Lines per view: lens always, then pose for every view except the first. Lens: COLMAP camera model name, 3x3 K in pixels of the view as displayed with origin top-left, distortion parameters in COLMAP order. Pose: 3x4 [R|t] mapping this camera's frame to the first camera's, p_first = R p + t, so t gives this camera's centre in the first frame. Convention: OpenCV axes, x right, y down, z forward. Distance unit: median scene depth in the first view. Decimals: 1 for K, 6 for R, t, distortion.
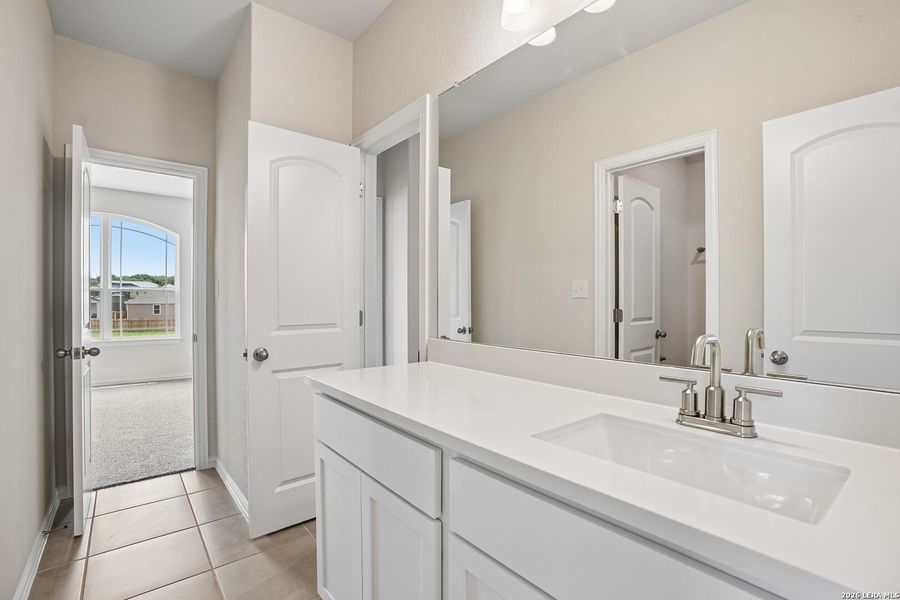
lens RADIAL K [[415.2, 0, 455.6], [0, 415.2, 299.8], [0, 0, 1]] dist [-0.035974, 0.000397]
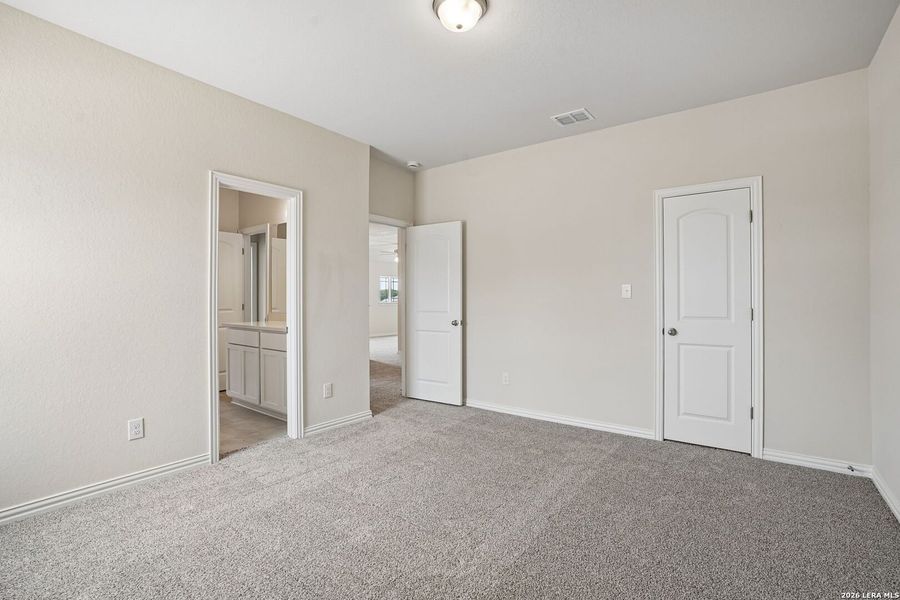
lens RADIAL K [[415.2, 0, 455.6], [0, 415.2, 299.8], [0, 0, 1]] dist [-0.035974, 0.000397]
pose [[0.970286, 0.002125, 0.241952, 0.355159], [-0.002159, 0.999998, -0.000127, -0.000671], [-0.241952, -0.000399, 0.970288, -1.455368]]
